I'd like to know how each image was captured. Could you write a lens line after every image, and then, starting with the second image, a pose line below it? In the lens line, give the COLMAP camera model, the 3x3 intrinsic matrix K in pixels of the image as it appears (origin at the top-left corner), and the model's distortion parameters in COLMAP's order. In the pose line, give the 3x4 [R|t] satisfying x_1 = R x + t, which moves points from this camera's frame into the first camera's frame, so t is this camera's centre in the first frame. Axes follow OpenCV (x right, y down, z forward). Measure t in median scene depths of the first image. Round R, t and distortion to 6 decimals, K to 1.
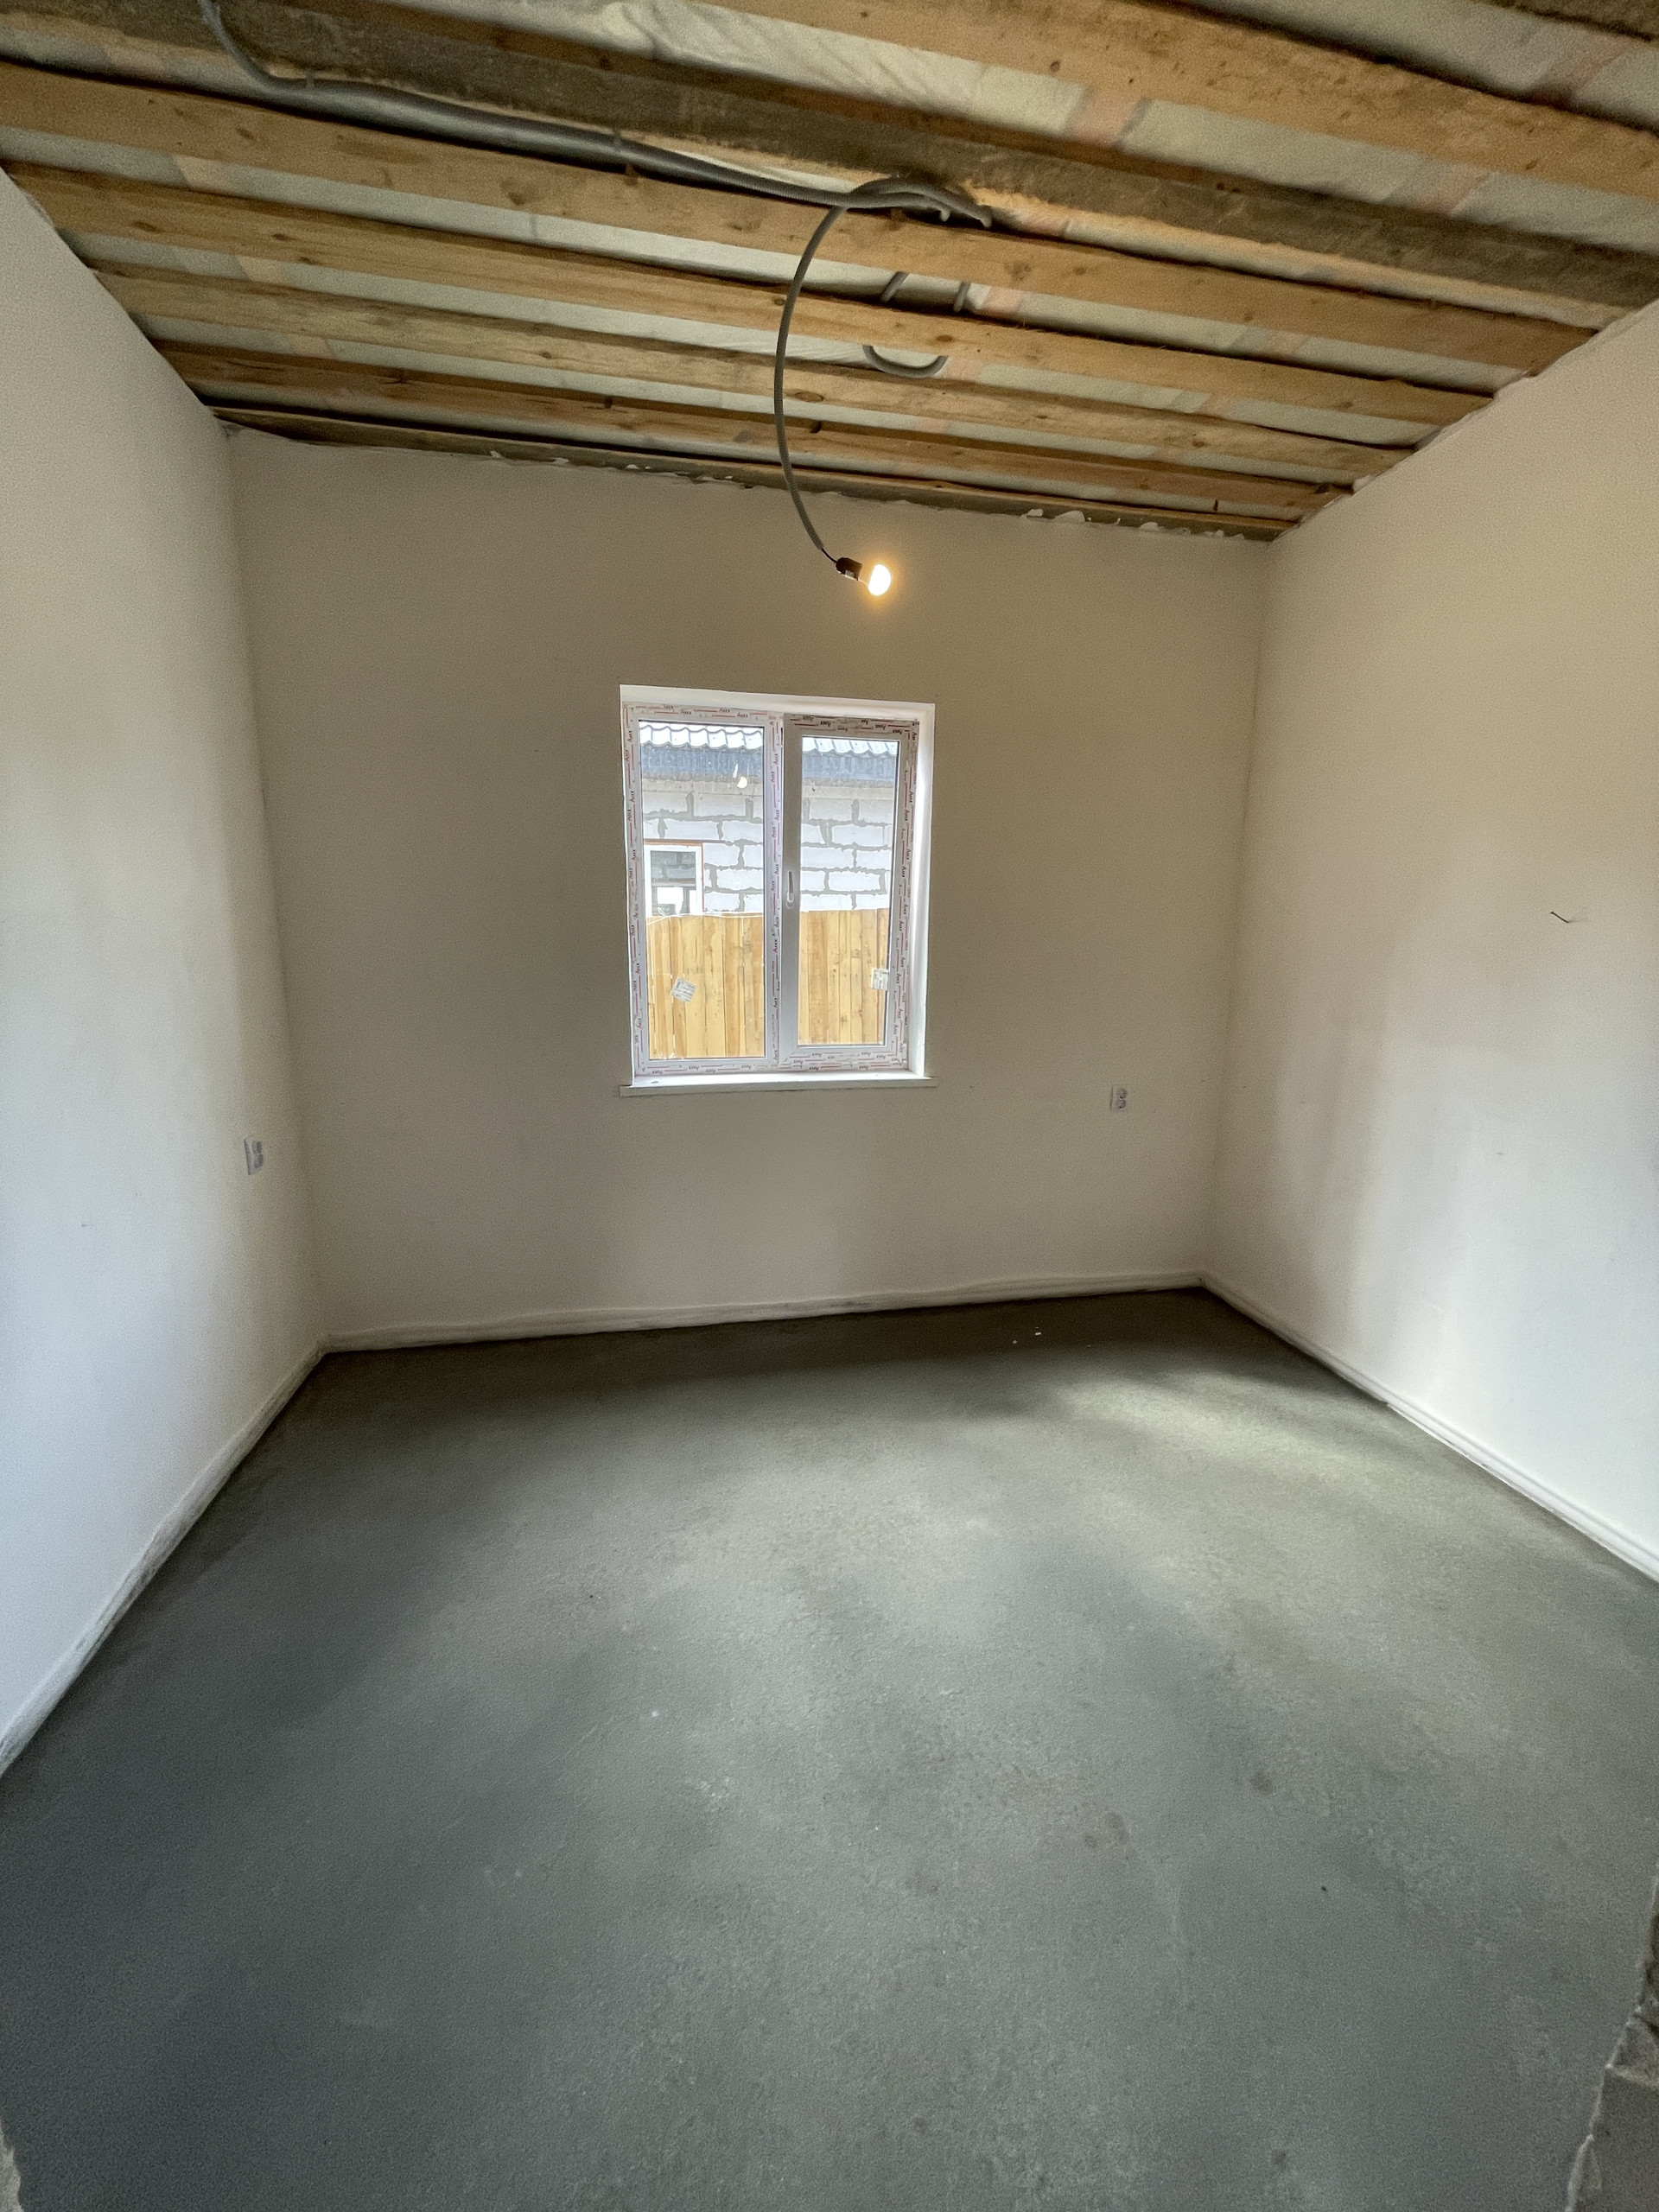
lens RADIAL K [[917.6, 0, 829.5], [0, 917.6, 1106.0], [0, 0, 1]] dist [0.001683, 0.000156]
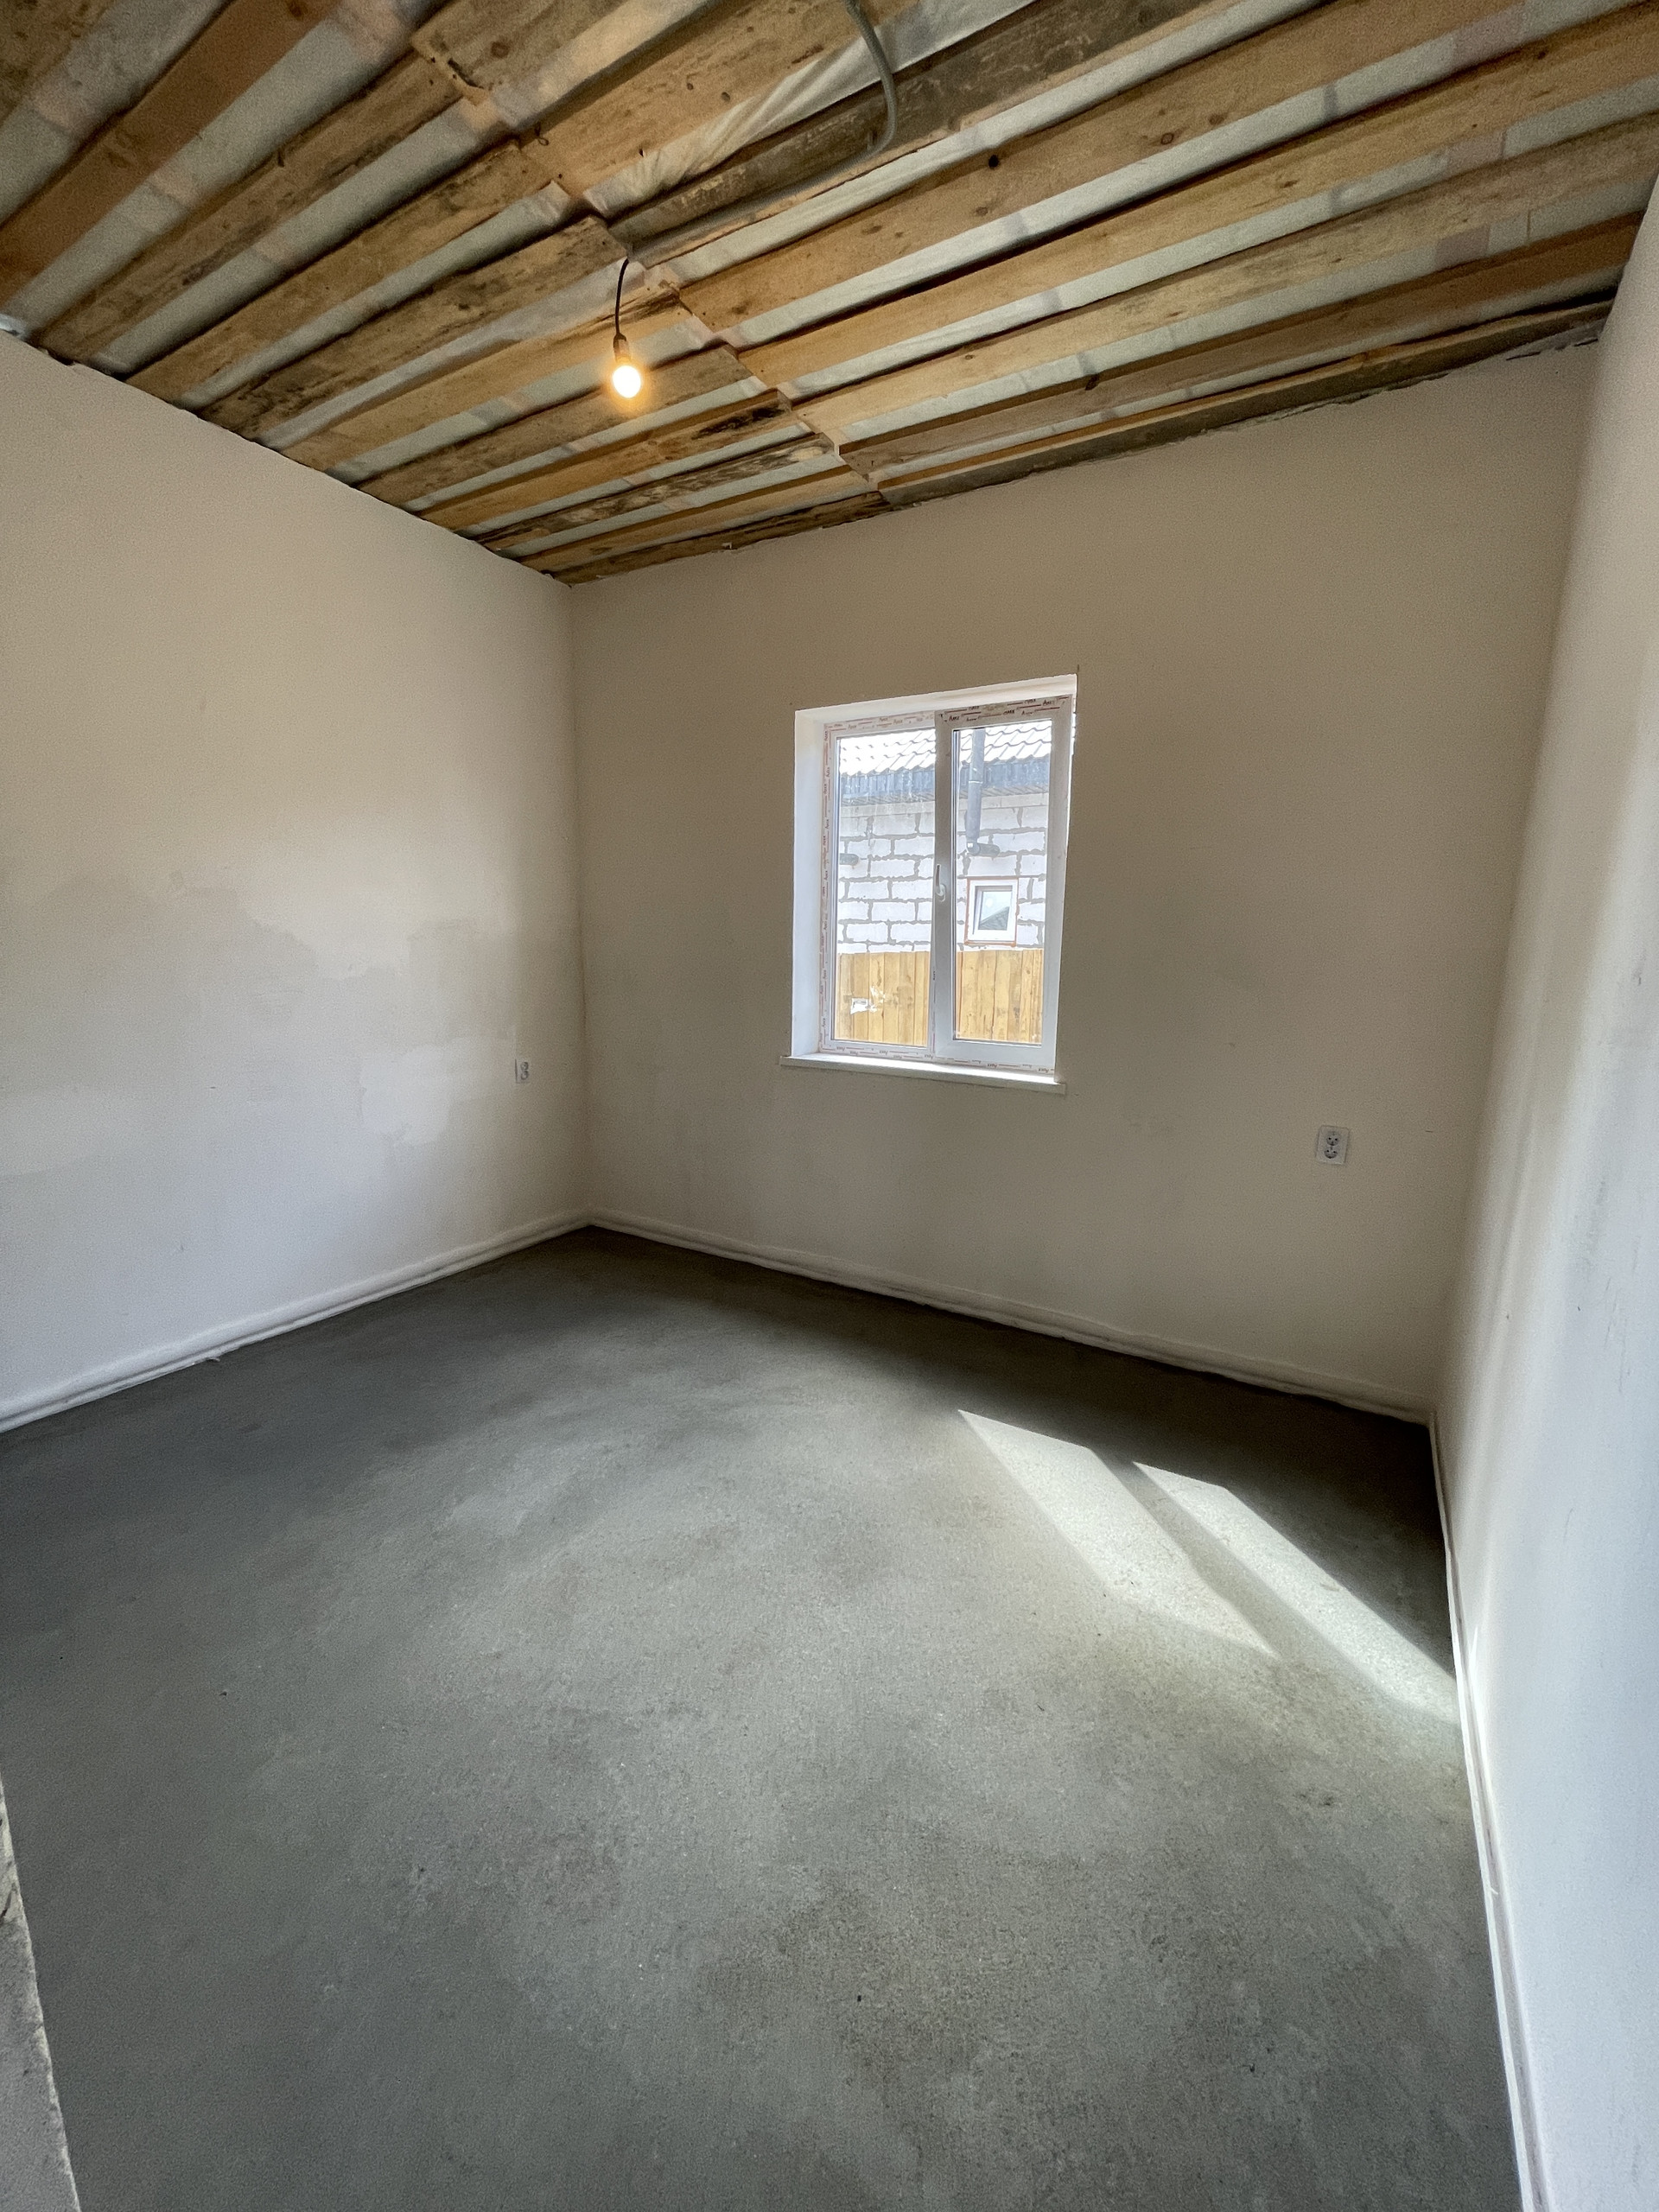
lens RADIAL K [[917.6, 0, 829.5], [0, 917.6, 1106.0], [0, 0, 1]] dist [0.001683, 0.000156]
pose [[0.733376, 0.131807, -0.666923, 0.598607], [-0.134399, 0.989773, 0.047822, -0.024576], [0.666406, 0.054562, 0.743590, 0.181364]]
